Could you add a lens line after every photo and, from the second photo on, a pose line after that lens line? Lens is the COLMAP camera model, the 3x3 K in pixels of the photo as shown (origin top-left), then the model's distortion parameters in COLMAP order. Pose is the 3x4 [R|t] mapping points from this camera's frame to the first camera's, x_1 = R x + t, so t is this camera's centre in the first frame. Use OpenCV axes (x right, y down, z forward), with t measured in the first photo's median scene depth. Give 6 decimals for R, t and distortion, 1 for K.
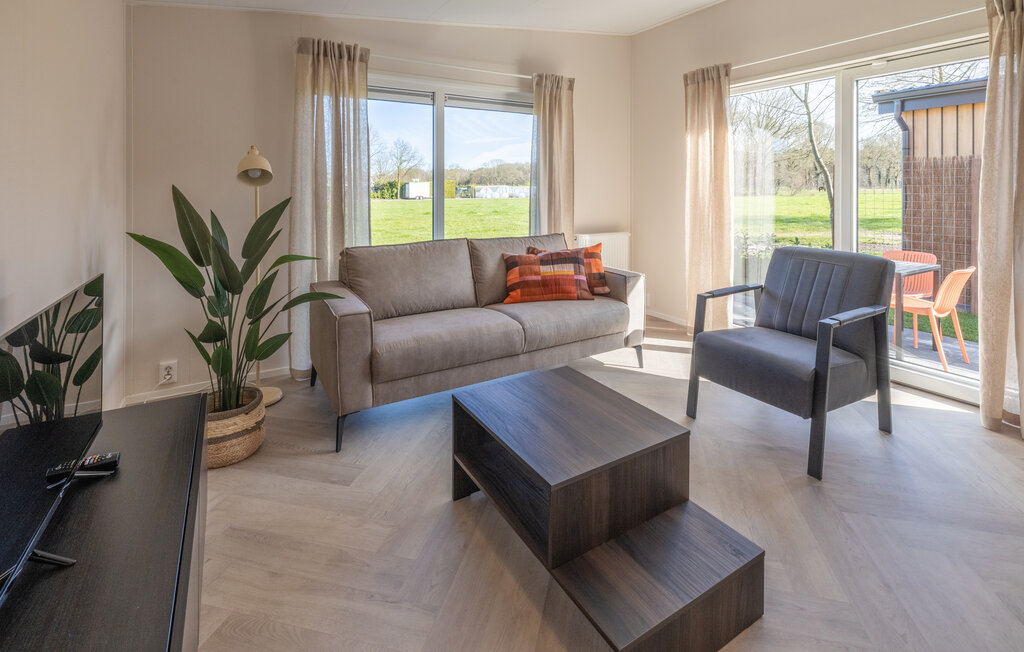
lens RADIAL K [[451.5, 0, 512.0], [0, 451.5, 326.0], [0, 0, 1]] dist [0.001431, 0.000117]
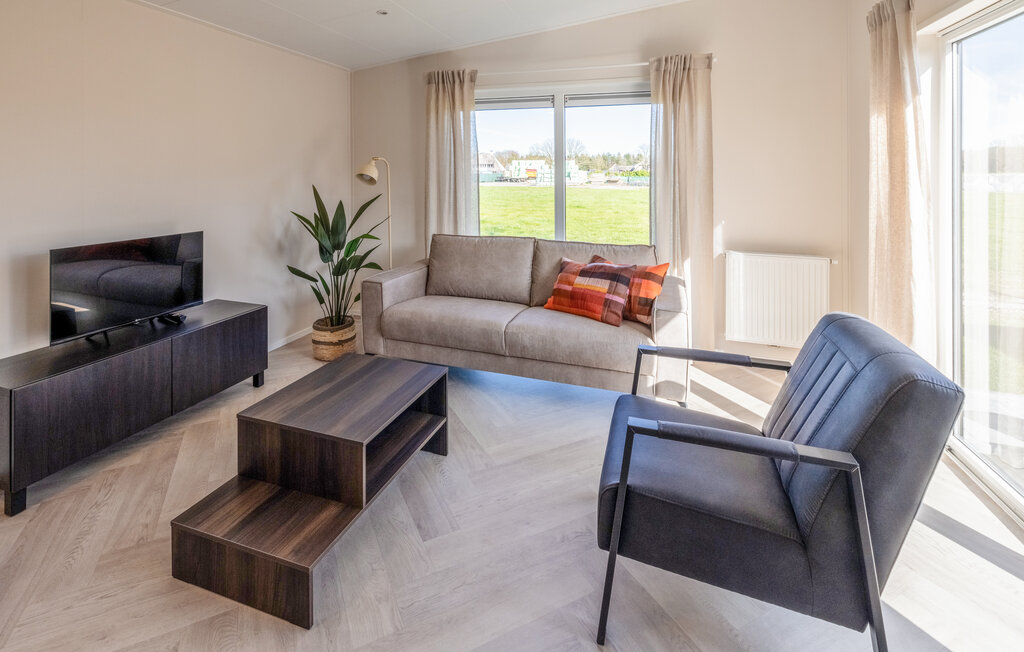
lens RADIAL K [[452.1, 0, 496.9], [0, 452.1, 322.4], [0, 0, 1]] dist [-0.001407, -0.000087]
pose [[0.641300, 0.248107, -0.726069, 0.648250], [-0.232271, 0.964653, 0.124480, -0.118268], [0.731289, 0.088816, 0.676260, 0.260552]]
